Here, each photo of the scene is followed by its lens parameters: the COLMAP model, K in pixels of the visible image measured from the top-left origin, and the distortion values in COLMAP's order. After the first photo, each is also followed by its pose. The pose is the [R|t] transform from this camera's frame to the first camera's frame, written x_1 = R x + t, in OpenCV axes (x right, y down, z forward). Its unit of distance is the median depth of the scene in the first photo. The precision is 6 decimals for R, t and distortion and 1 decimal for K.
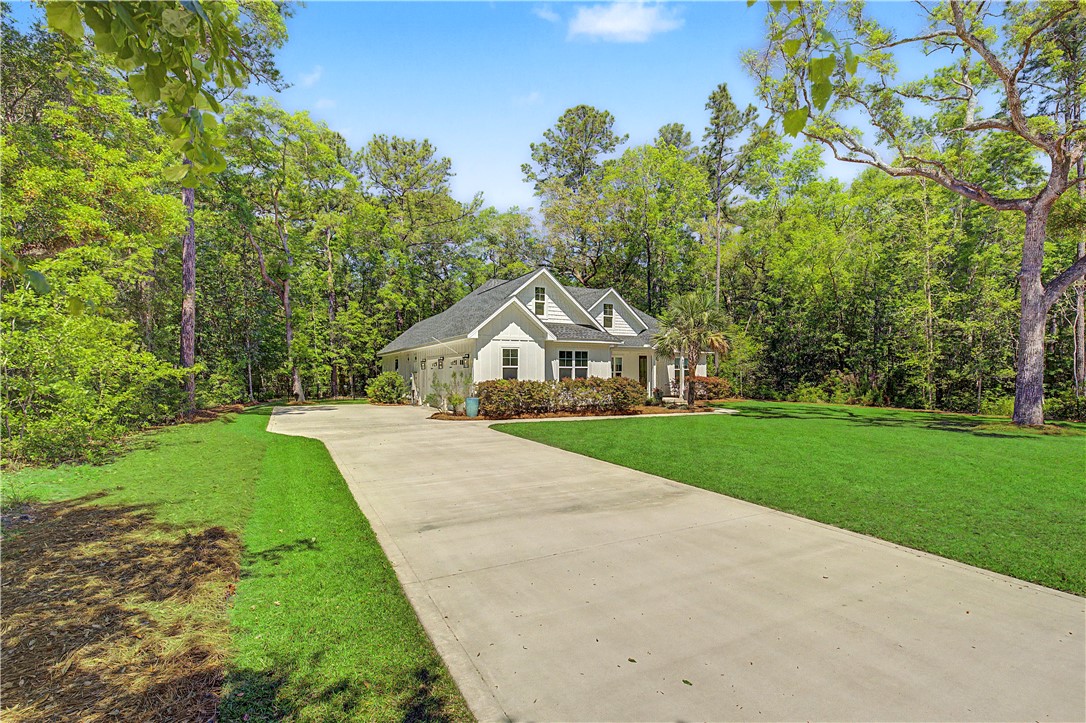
lens RADIAL K [[511.9, 0, 543.0], [0, 511.9, 361.5], [0, 0, 1]] dist [0.000814, 0.000245]
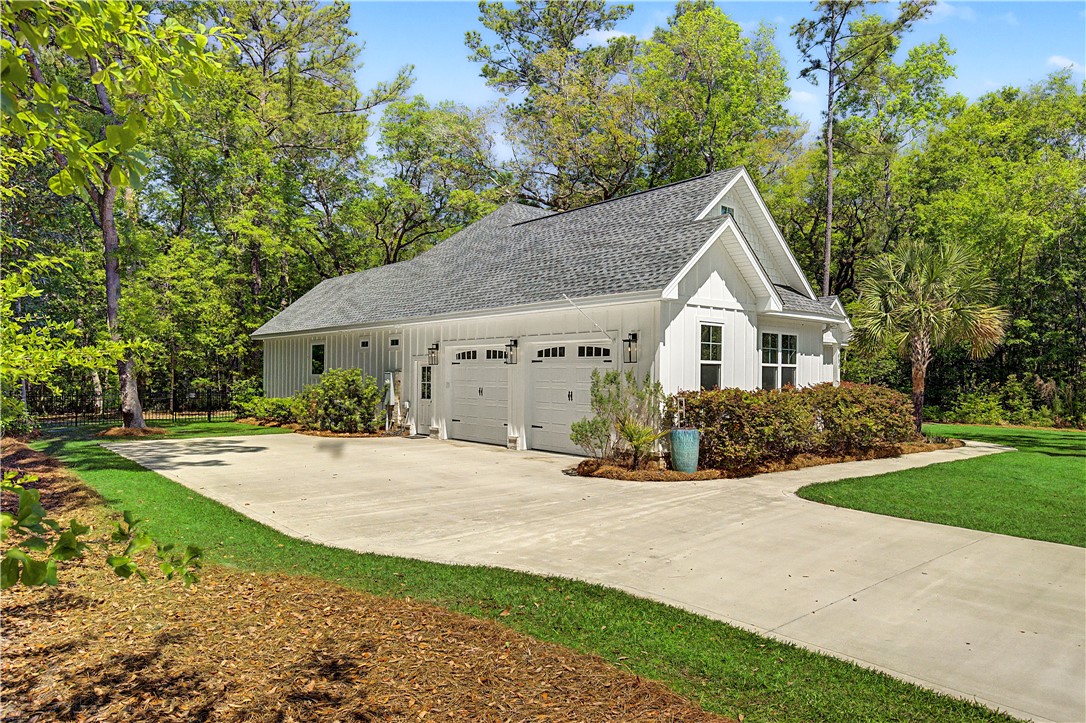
lens RADIAL K [[712.7, 0, 543.0], [0, 712.7, 361.5], [0, 0, 1]] dist [0.000349, 0.000066]
pose [[0.972070, 0.016995, 0.234076, -0.347614], [-0.018384, 0.999824, 0.003754, 0.009298], [-0.233971, -0.007952, 0.972211, 0.352274]]
